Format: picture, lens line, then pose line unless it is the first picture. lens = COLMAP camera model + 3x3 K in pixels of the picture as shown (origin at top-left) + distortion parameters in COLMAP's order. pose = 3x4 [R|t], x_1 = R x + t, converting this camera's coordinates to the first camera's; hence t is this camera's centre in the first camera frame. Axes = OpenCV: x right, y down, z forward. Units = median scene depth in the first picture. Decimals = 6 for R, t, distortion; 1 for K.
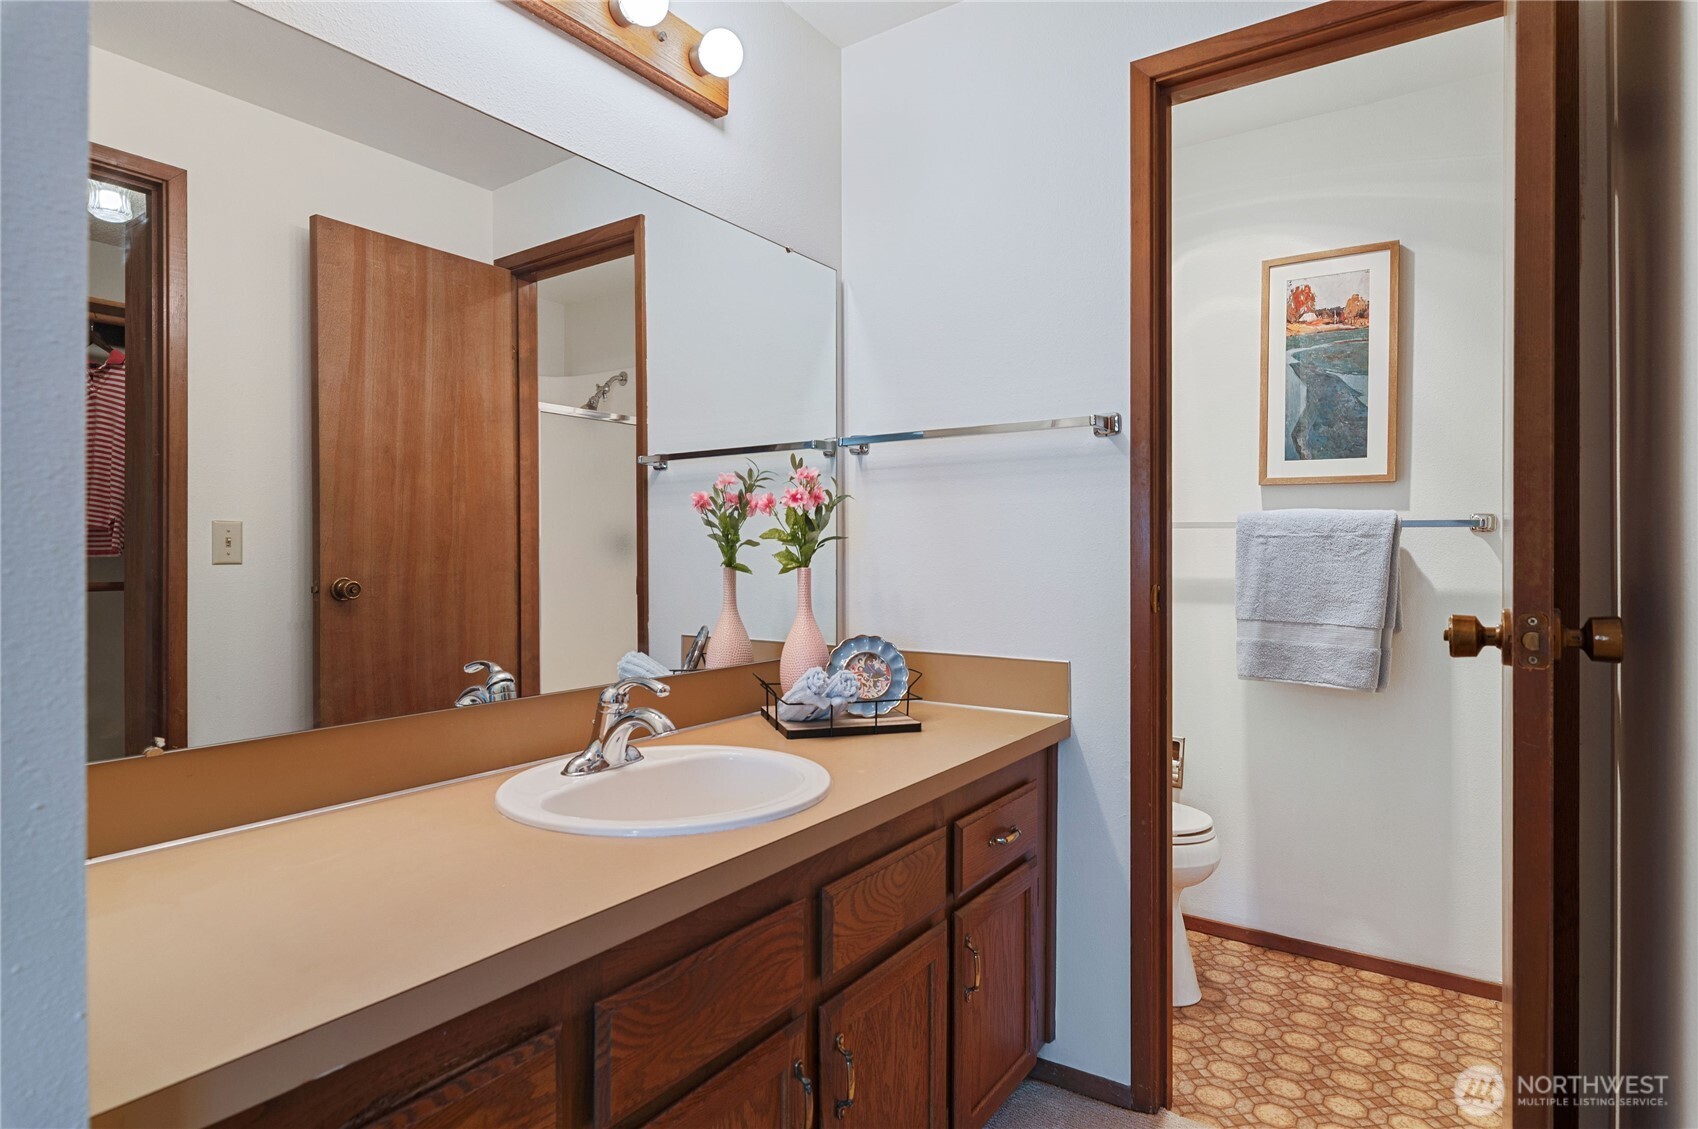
lens RADIAL K [[944.1, 0, 840.7], [0, 944.1, 550.1], [0, 0, 1]] dist [0.002612, 0.001634]
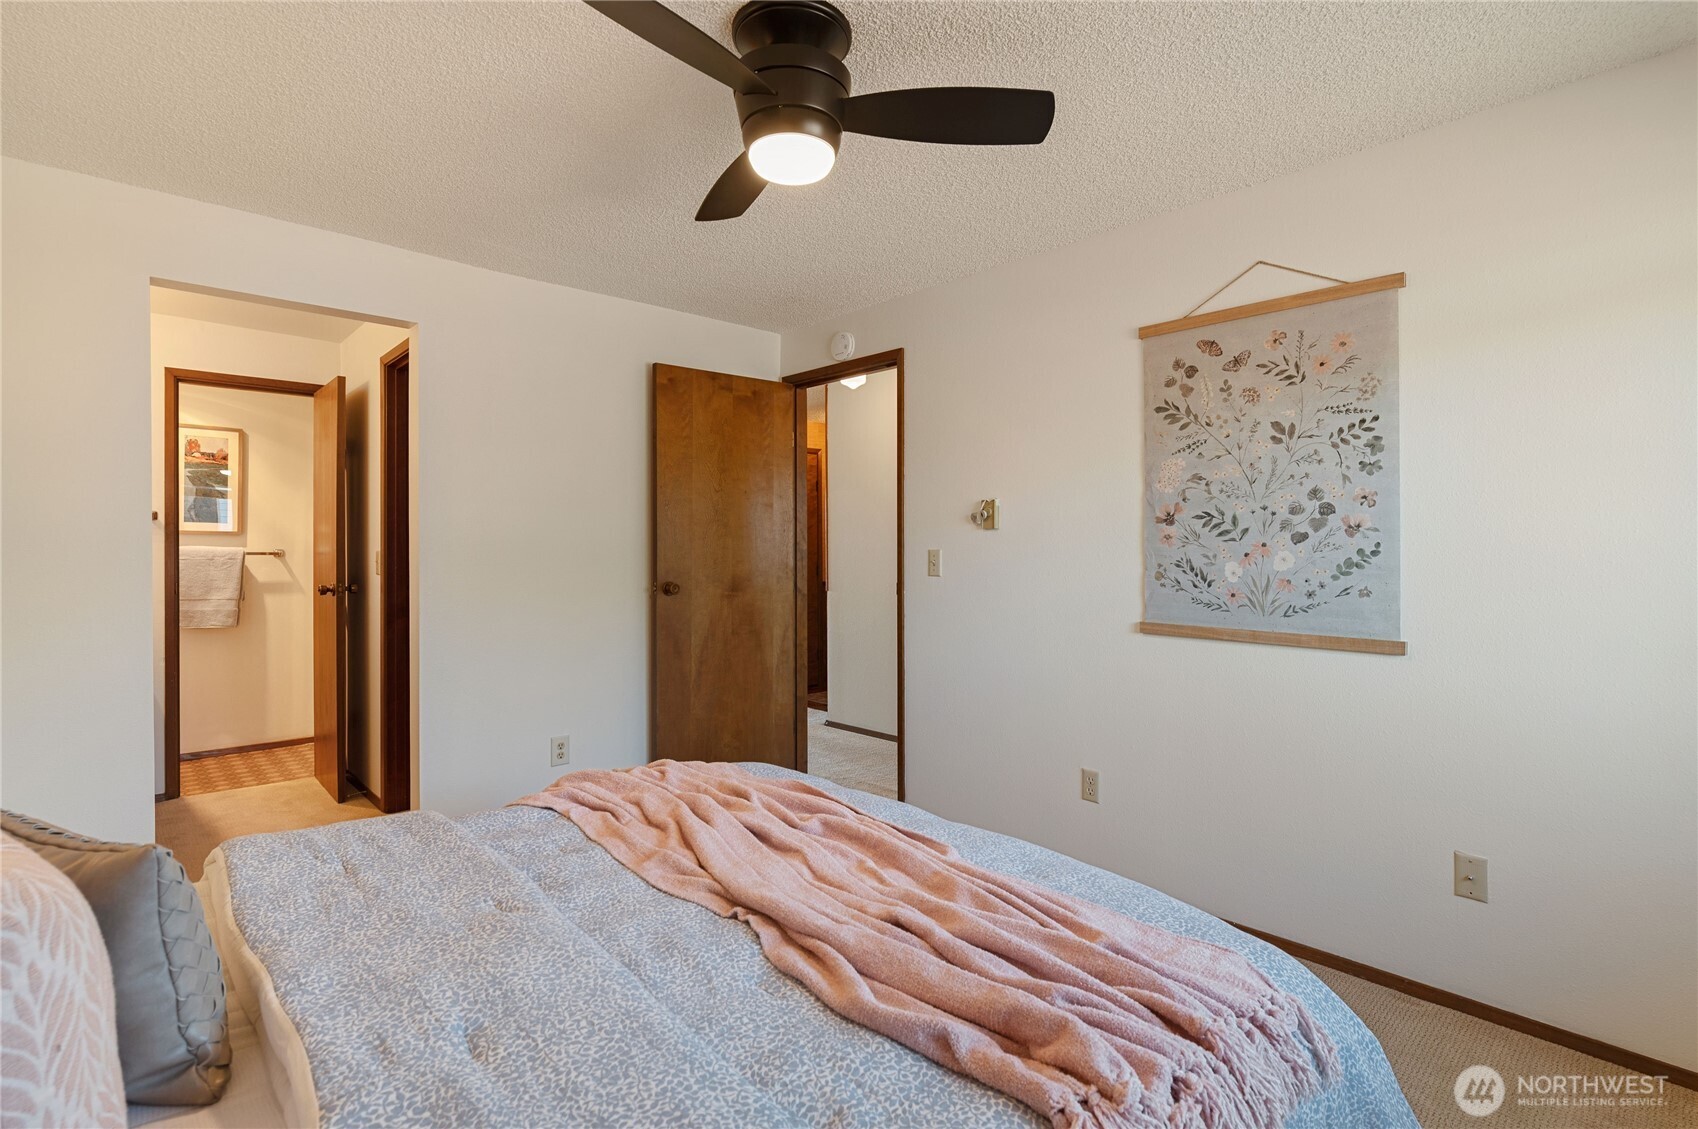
lens RADIAL K [[839.6, 0, 843.9], [0, 839.6, 554.3], [0, 0, 1]] dist [0.002436, 0.000164]
pose [[0.256413, -0.005097, 0.966554, -1.049476], [-0.000422, 0.999985, 0.005385, -0.039096], [-0.966567, -0.001788, 0.256407, -0.969068]]
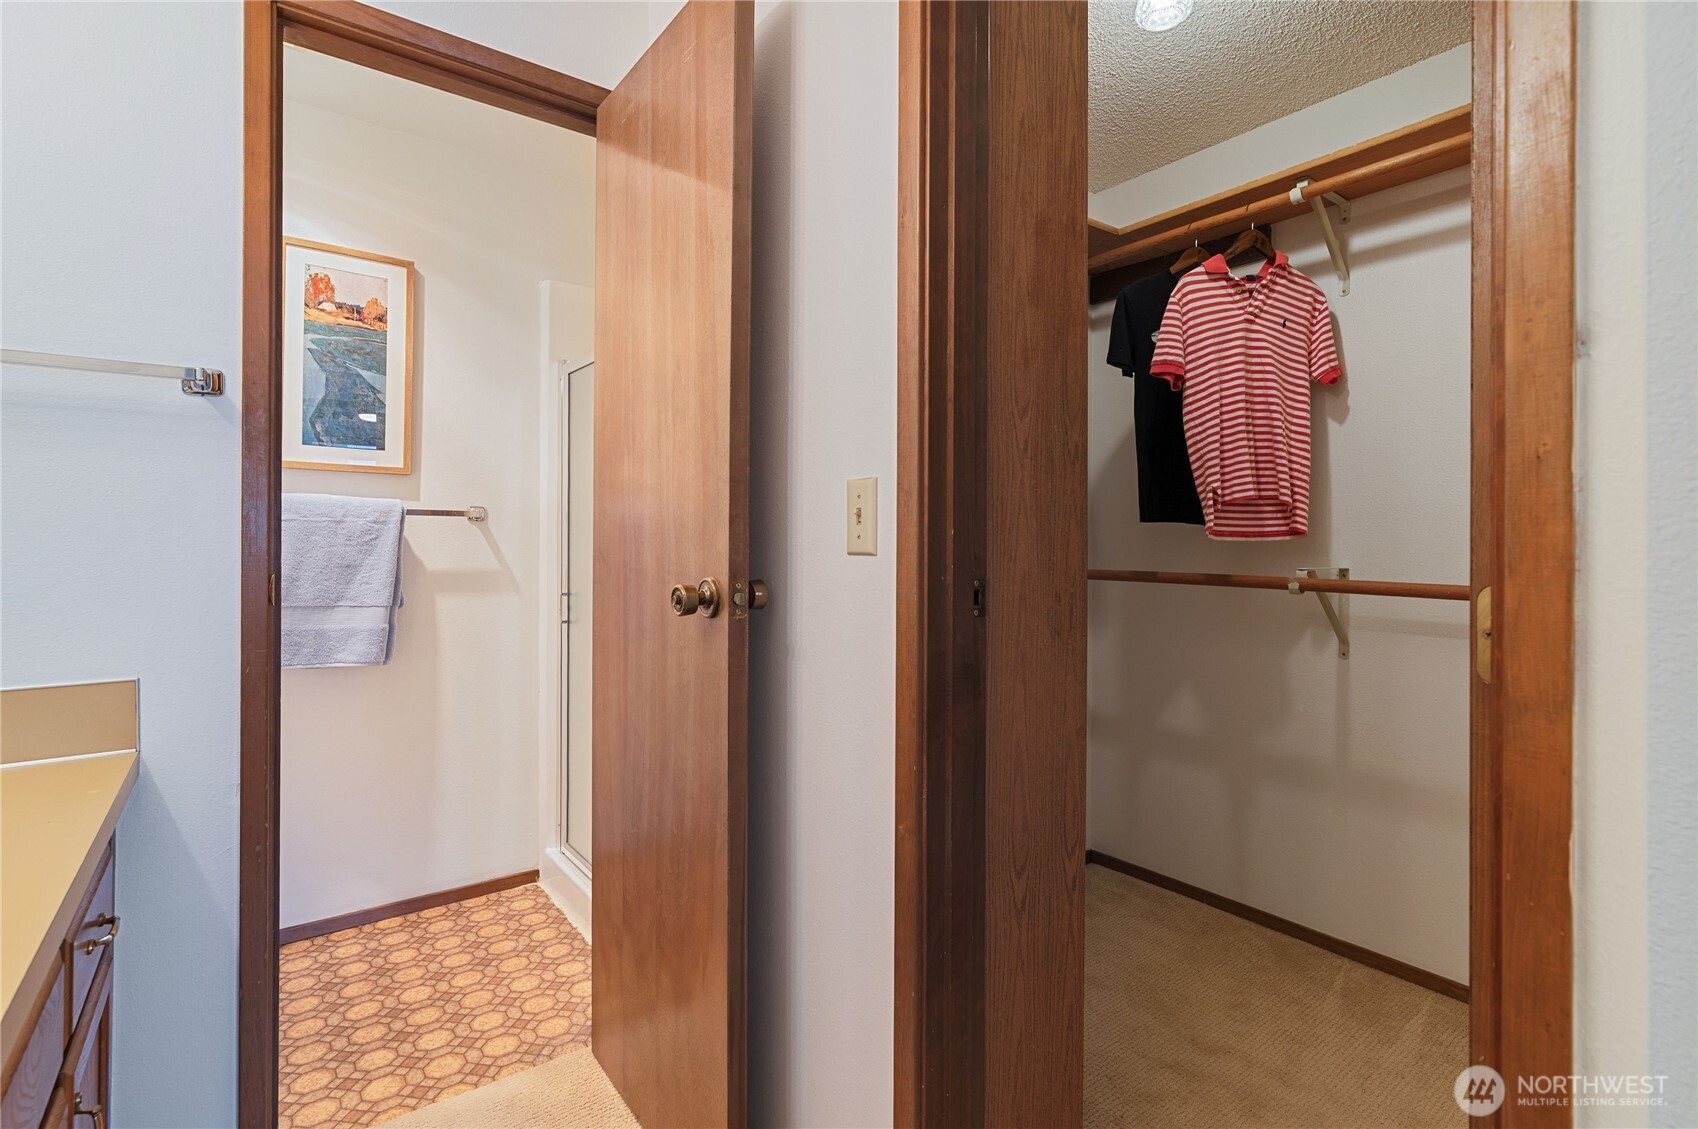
lens RADIAL K [[803.5, 0, 888.7], [0, 803.5, 537.4], [0, 0, 1]] dist [0.013782, -0.000032]
pose [[0.298081, 0.002808, 0.954537, -0.175547], [-0.005987, 0.999982, -0.001073, 0.000065], [-0.954522, -0.005395, 0.298092, 0.176683]]
